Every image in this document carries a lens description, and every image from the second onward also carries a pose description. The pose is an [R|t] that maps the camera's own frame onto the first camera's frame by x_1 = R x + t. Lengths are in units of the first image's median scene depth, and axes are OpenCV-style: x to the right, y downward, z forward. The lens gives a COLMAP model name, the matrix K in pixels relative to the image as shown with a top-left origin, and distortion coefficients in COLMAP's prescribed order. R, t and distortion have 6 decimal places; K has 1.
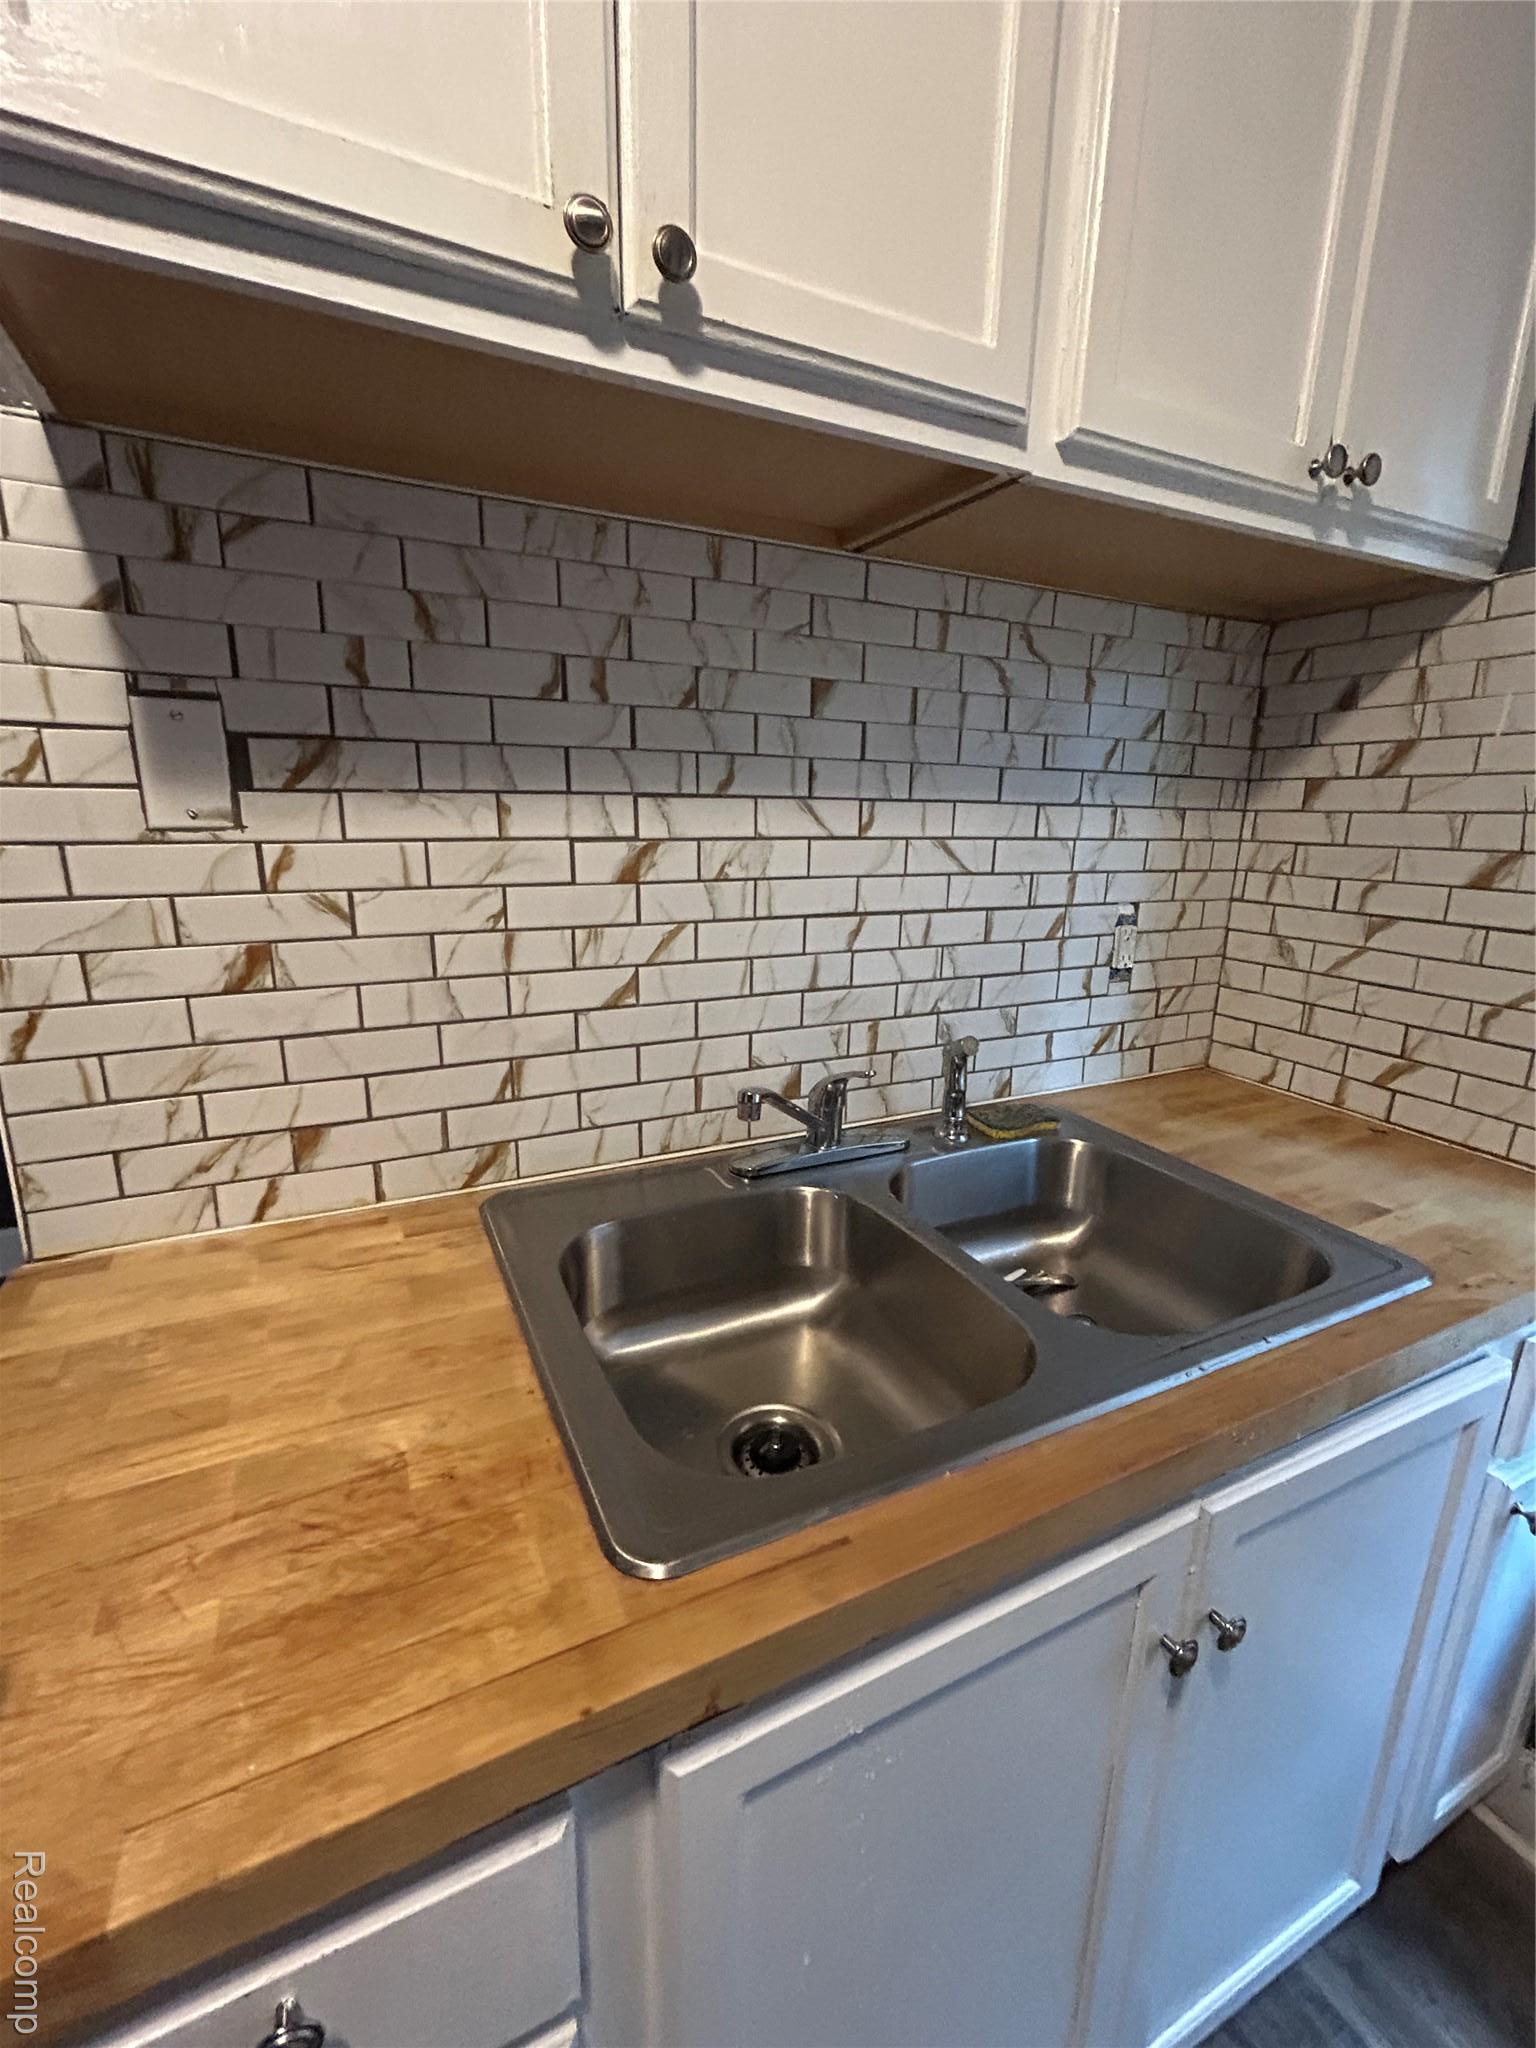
lens RADIAL K [[860.6, 0, 773.7], [0, 860.6, 1017.6], [0, 0, 1]] dist [0.000327, 0.000299]
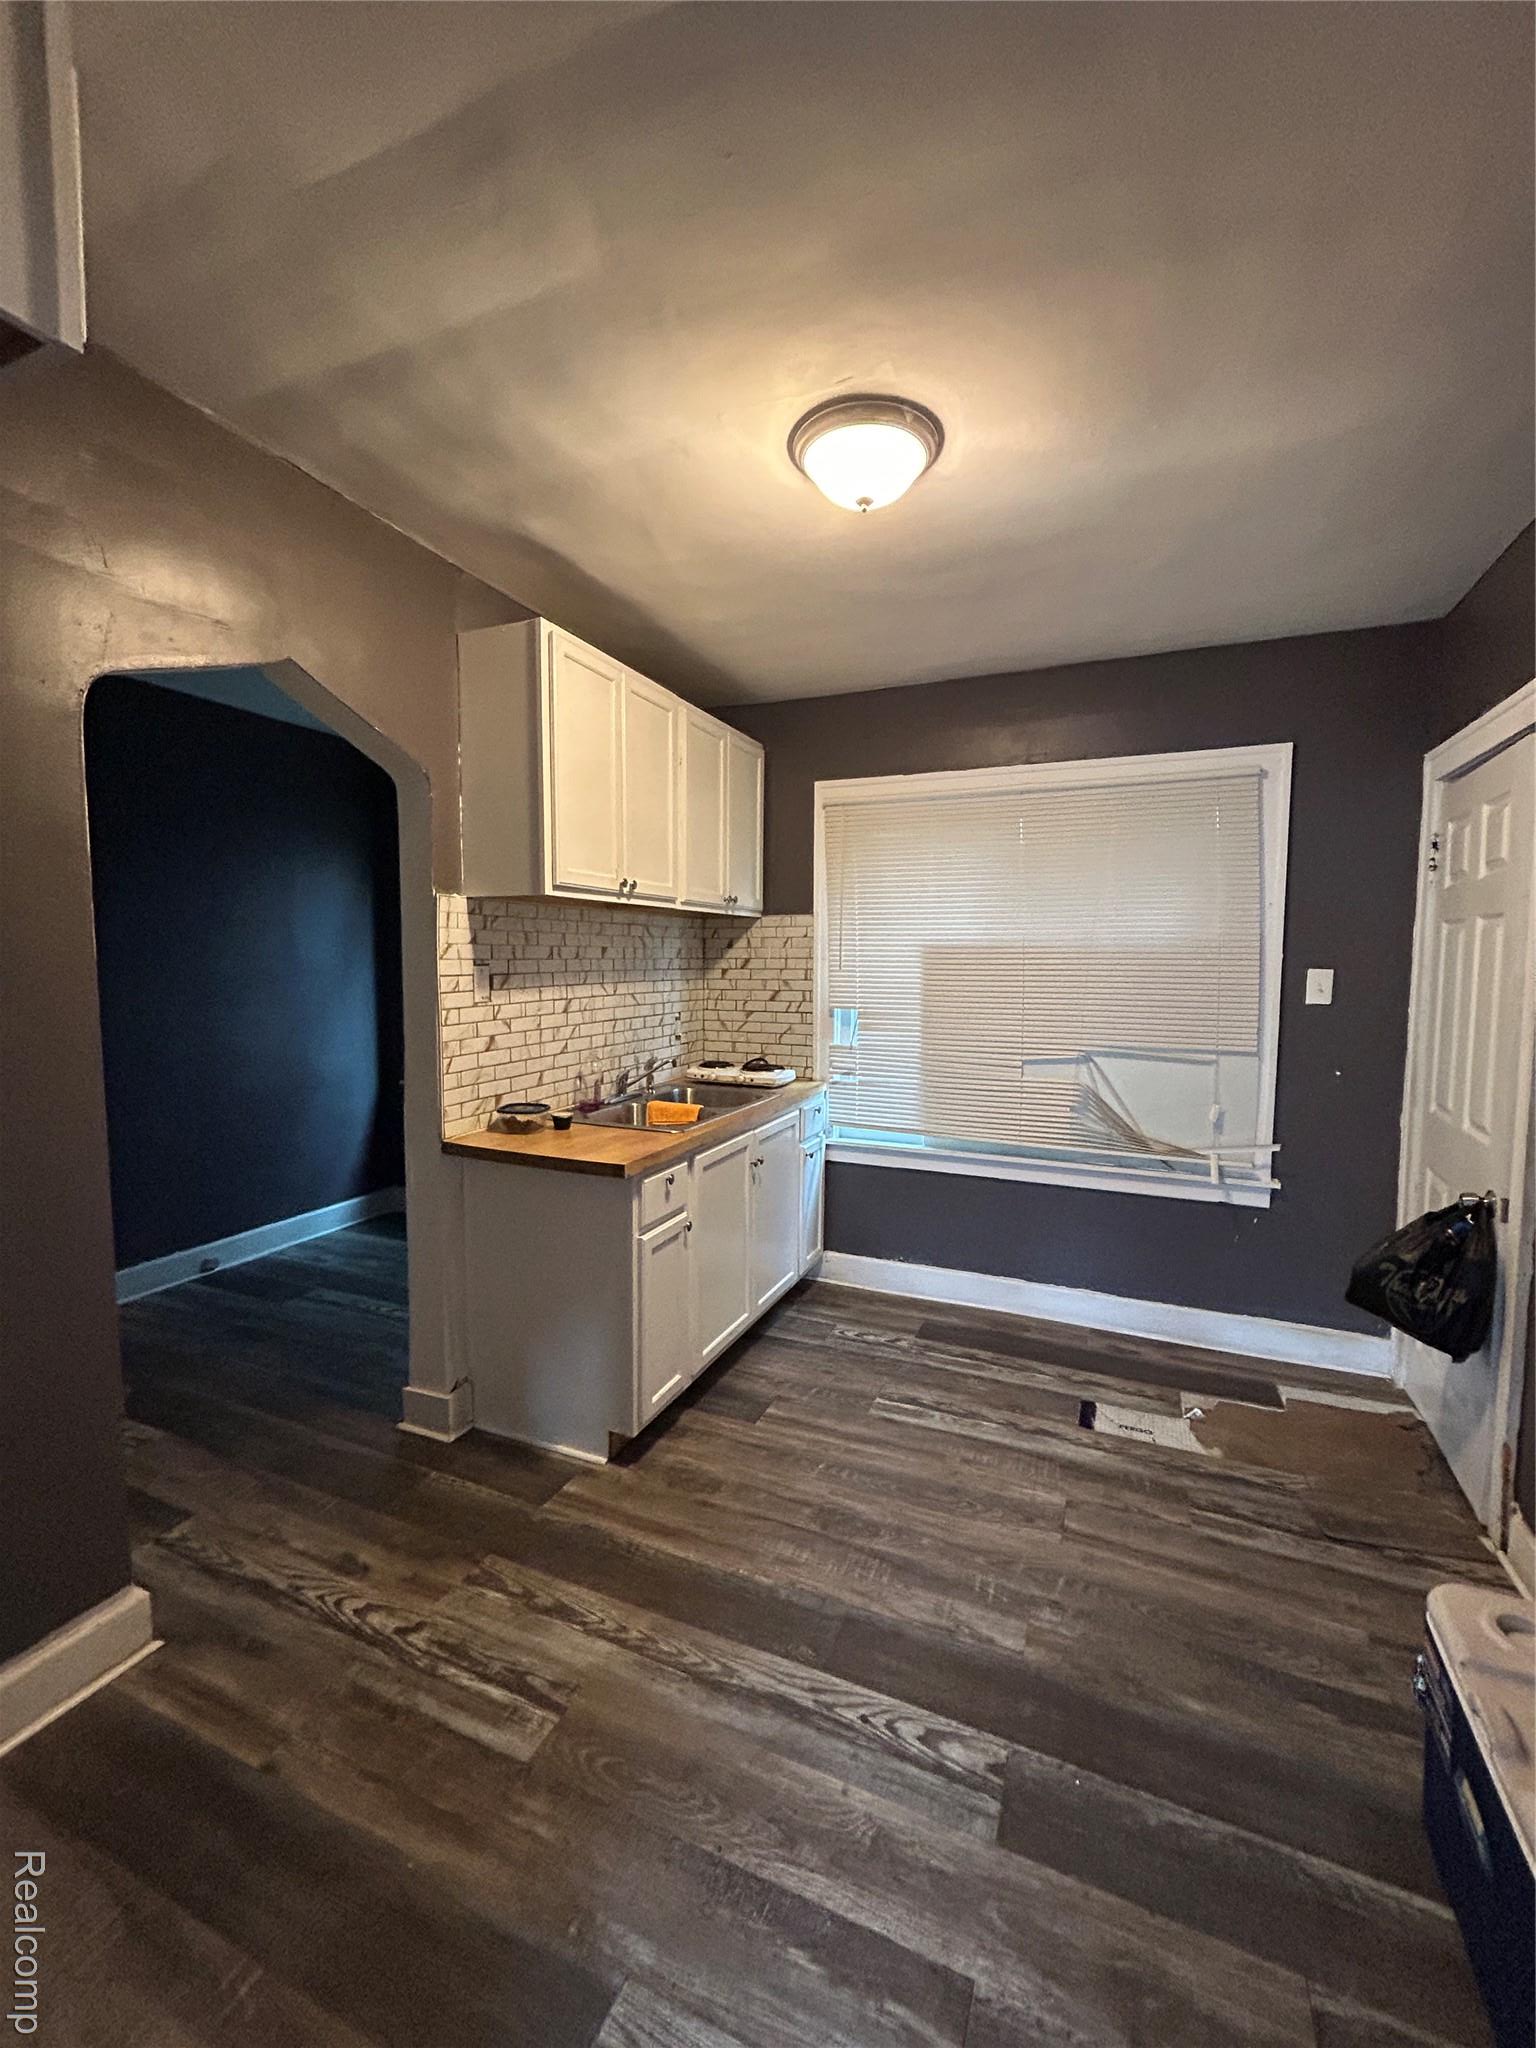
lens RADIAL K [[860.6, 0, 765.6], [0, 860.6, 1019.7], [0, 0, 1]] dist [0.000327, 0.000299]
pose [[0.767740, -0.065330, 0.637422, -1.497795], [0.163983, 0.981693, -0.096894, 0.271973], [-0.619423, 0.178916, 0.764398, -1.716270]]
